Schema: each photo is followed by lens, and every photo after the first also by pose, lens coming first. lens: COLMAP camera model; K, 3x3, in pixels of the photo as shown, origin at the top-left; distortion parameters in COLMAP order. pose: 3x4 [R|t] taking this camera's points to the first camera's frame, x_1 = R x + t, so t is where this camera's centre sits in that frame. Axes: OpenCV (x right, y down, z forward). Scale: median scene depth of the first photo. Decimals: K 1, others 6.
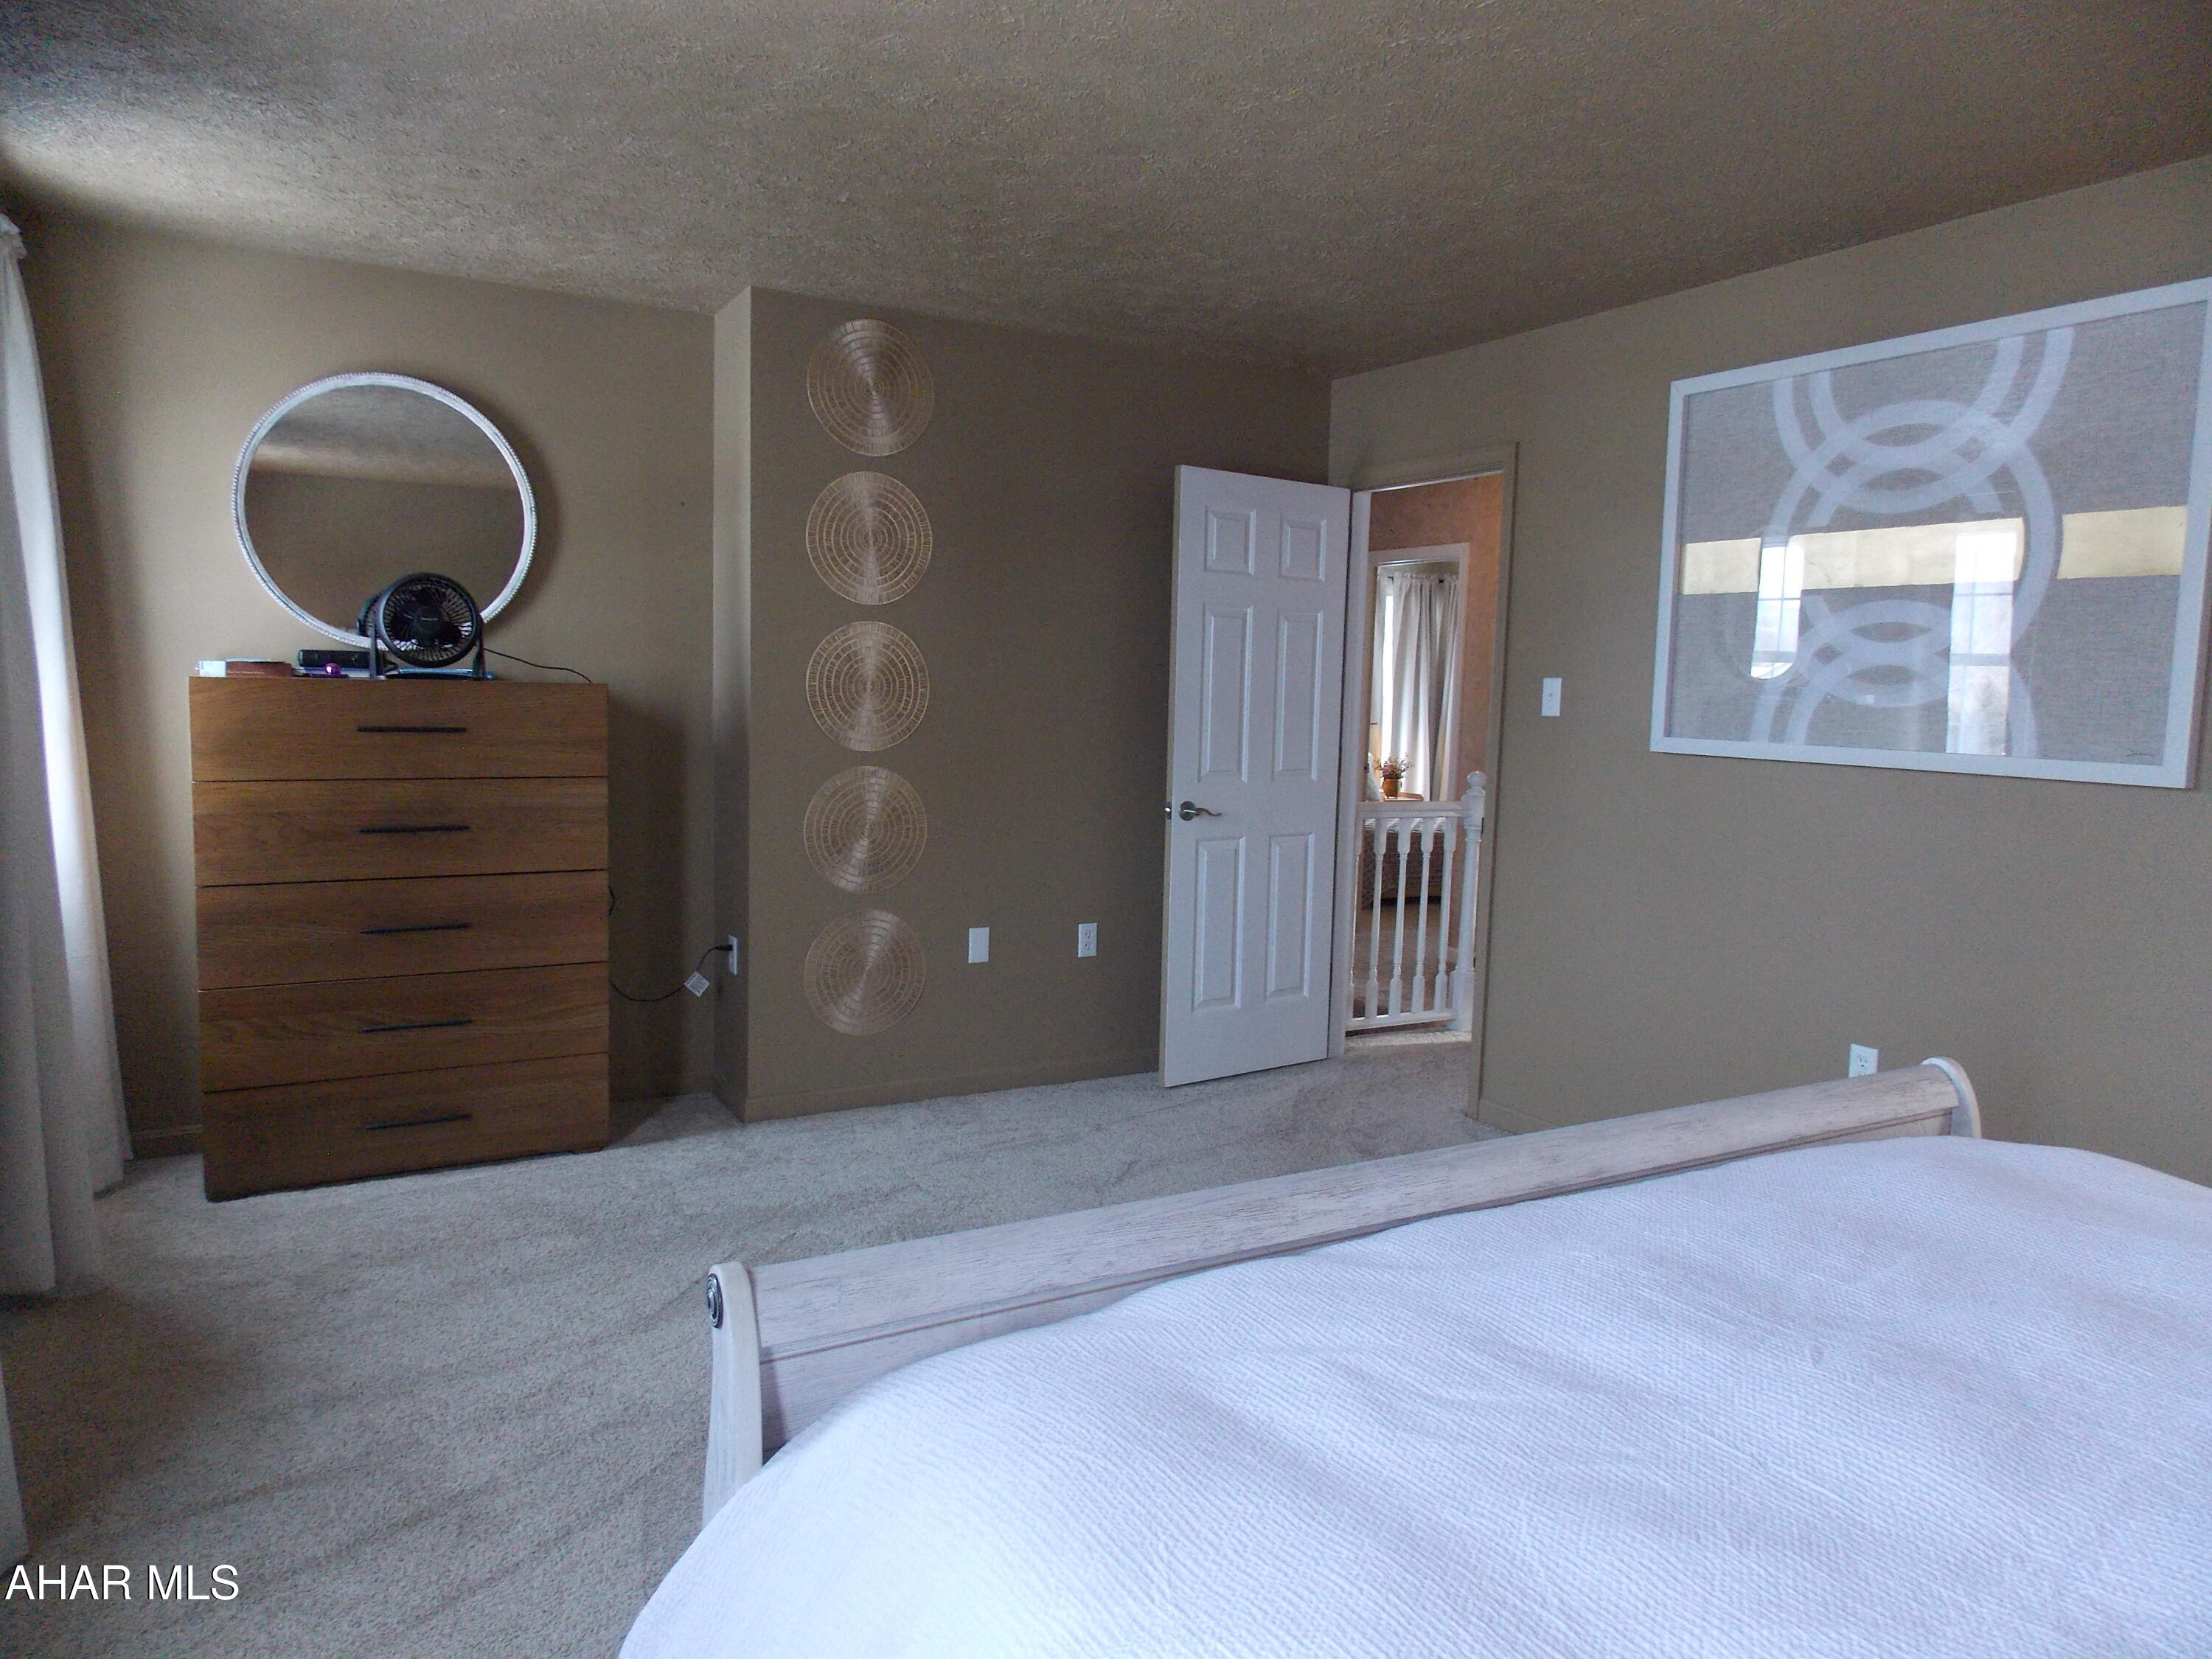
lens RADIAL K [[1464.8, 0, 1110.0], [0, 1464.8, 816.2], [0, 0, 1]] dist [0.005391, -0.000785]
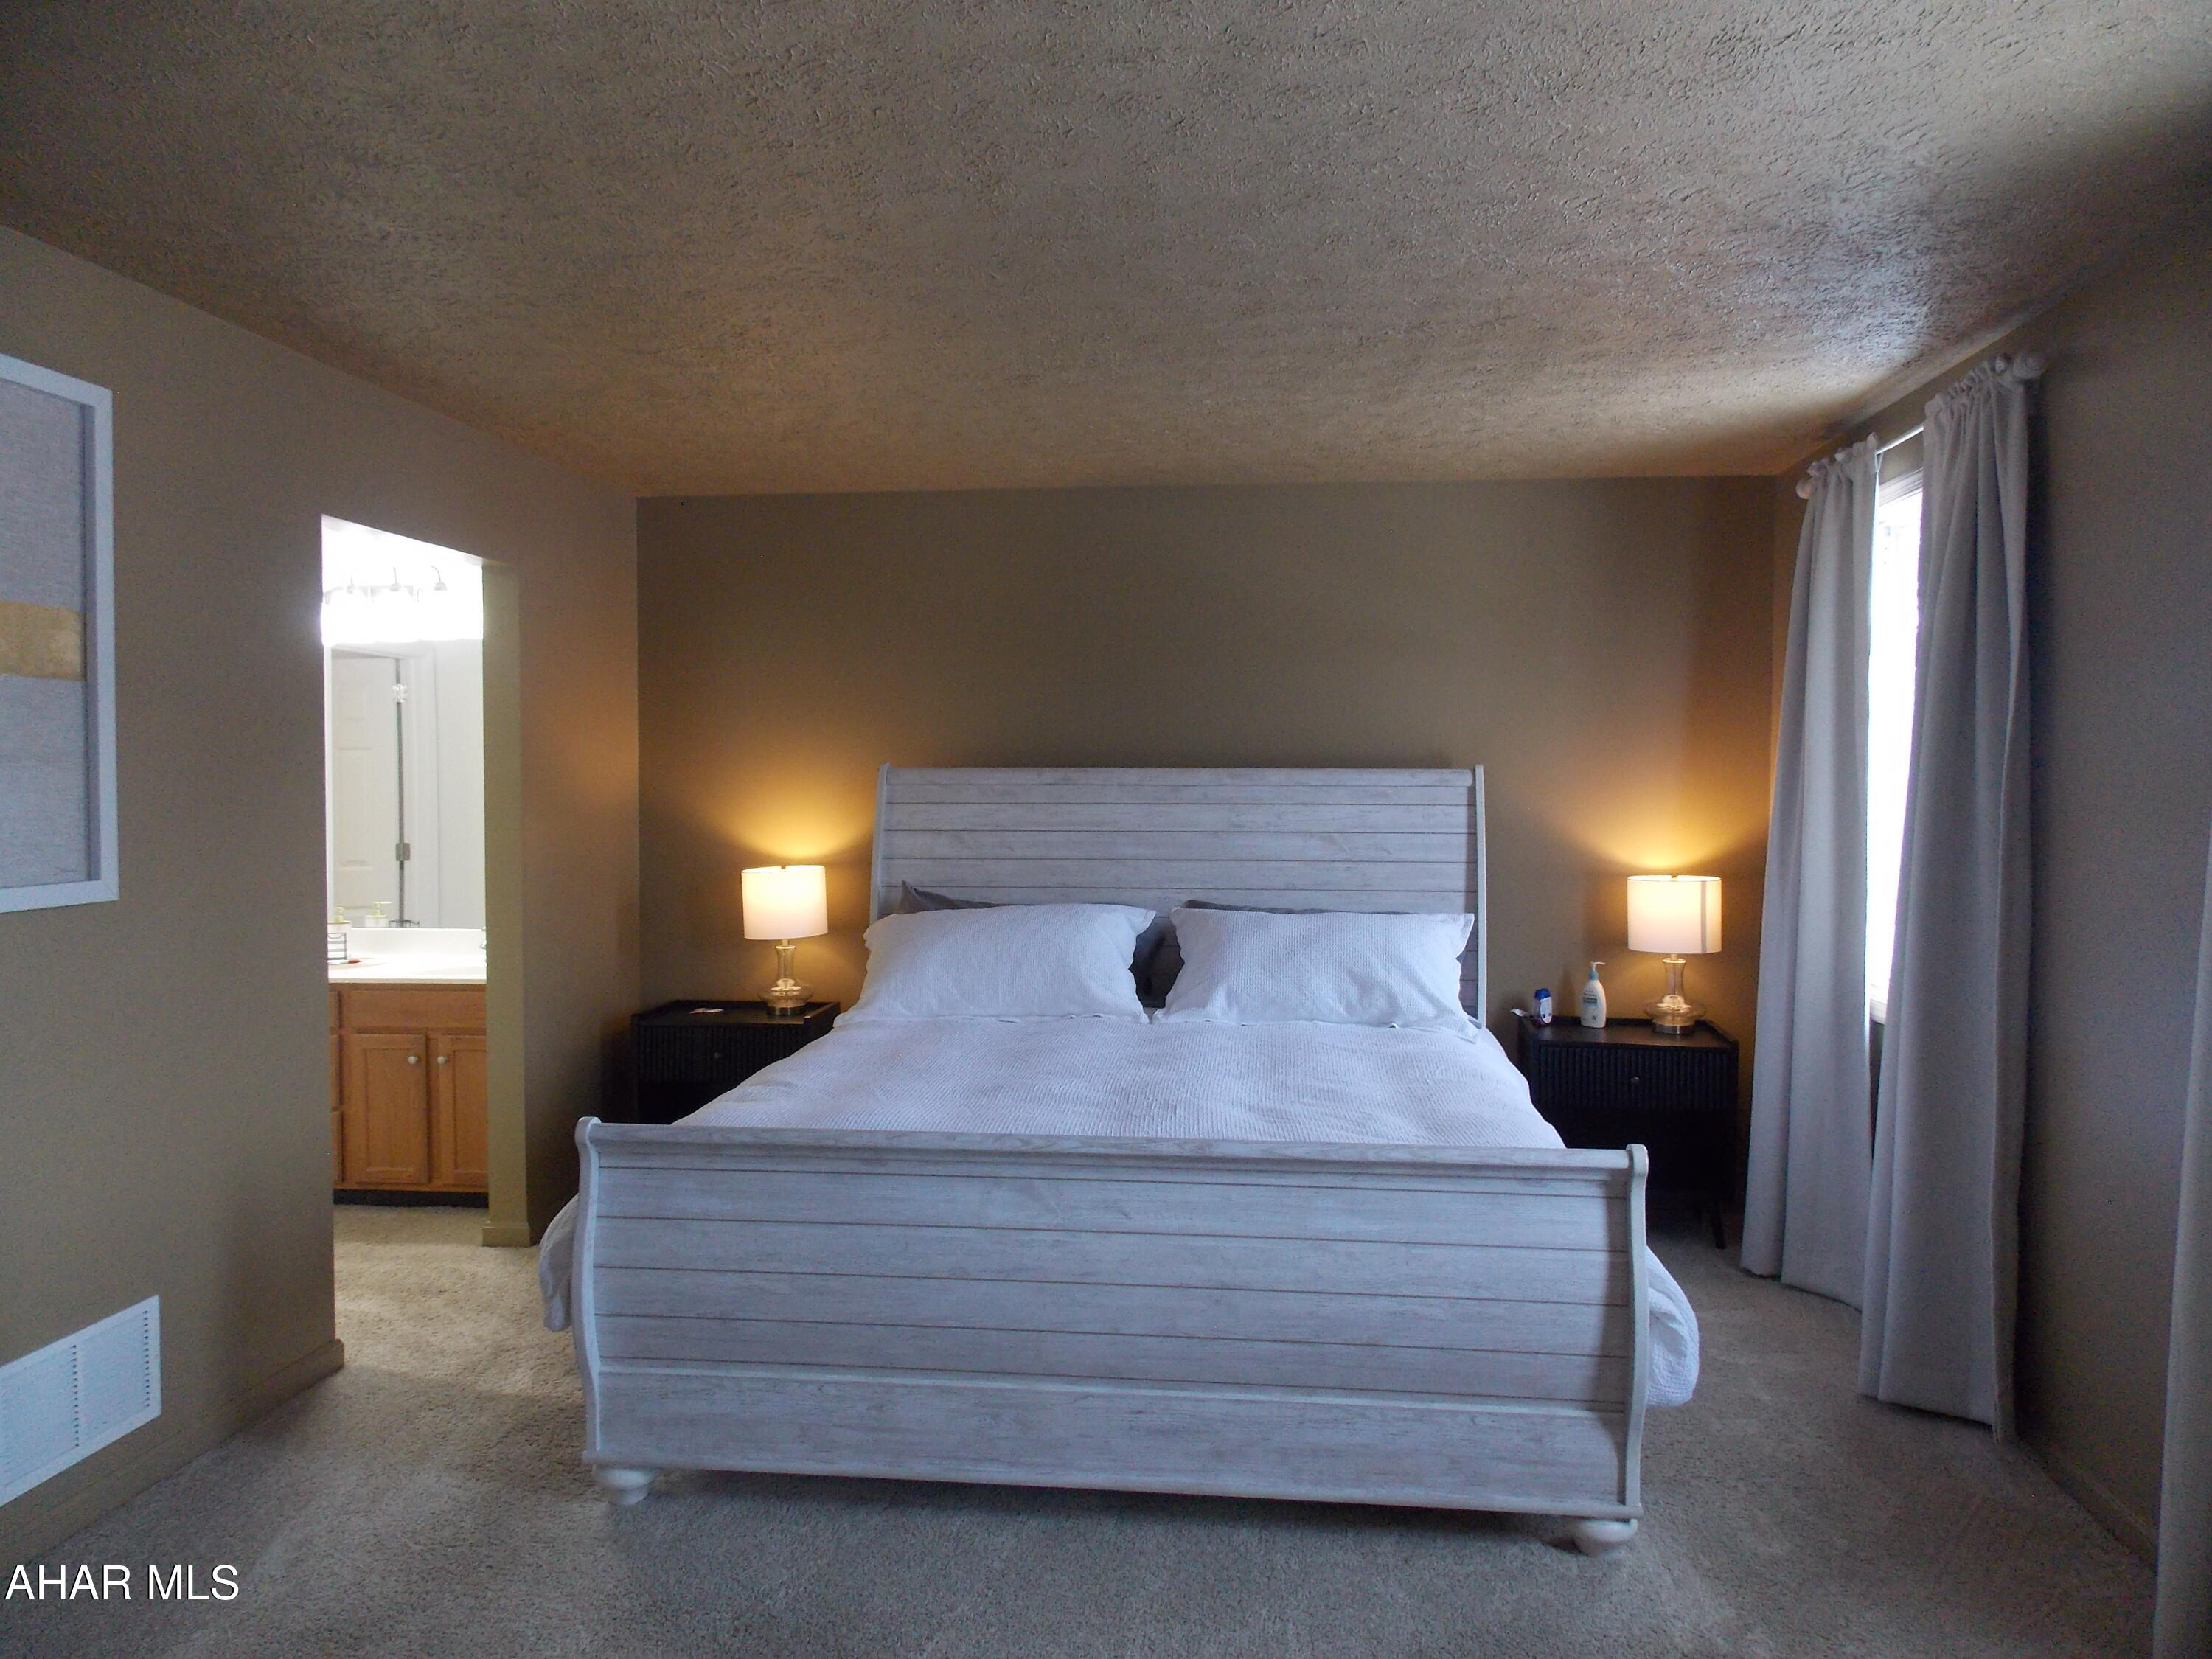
lens RADIAL K [[1464.8, 0, 1110.0], [0, 1464.8, 816.2], [0, 0, 1]] dist [0.005391, -0.000785]
pose [[-0.814816, -0.042761, 0.578141, -0.318592], [0.034844, 0.991860, 0.122470, -0.142682], [-0.578672, 0.119936, -0.806694, 1.157849]]
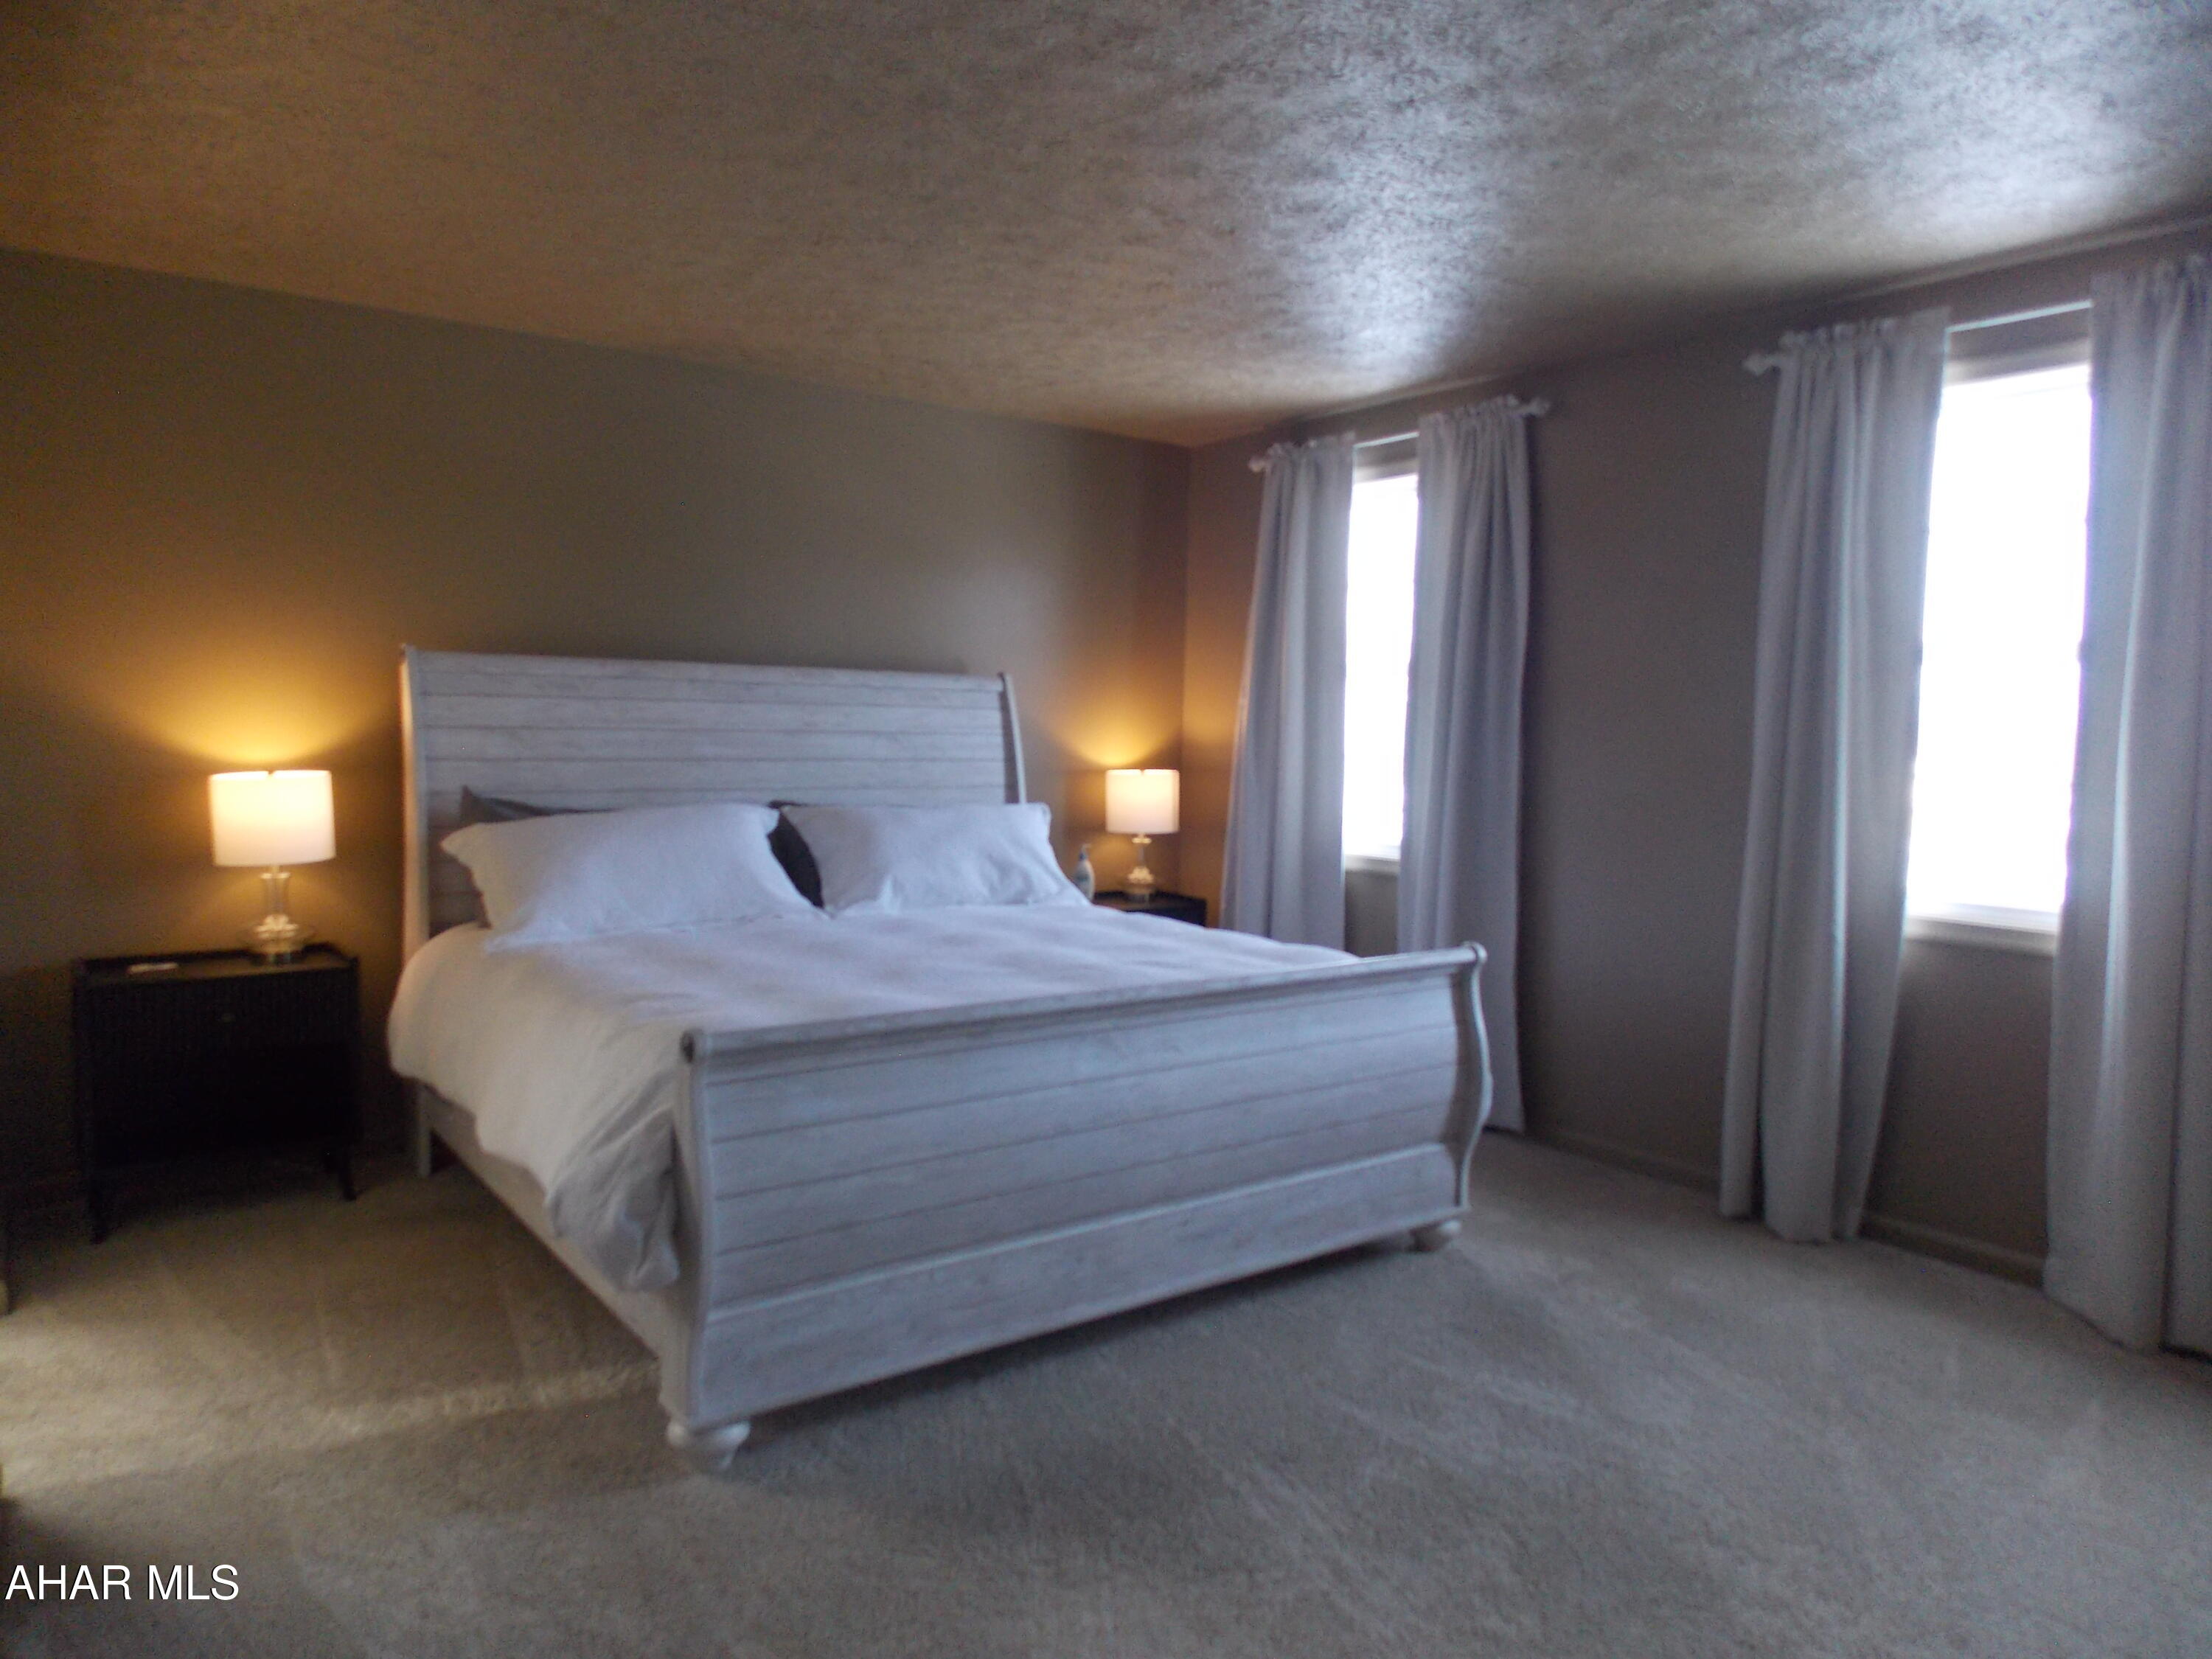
lens RADIAL K [[1474.4, 0, 1110.1], [0, 1474.4, 809.7], [0, 0, 1]] dist [0.008798, 0.001328]
pose [[-0.990331, -0.036304, -0.133888, 0.286735], [-0.056546, 0.986971, 0.150634, -0.106888], [0.126675, 0.156749, -0.979481, 1.382607]]
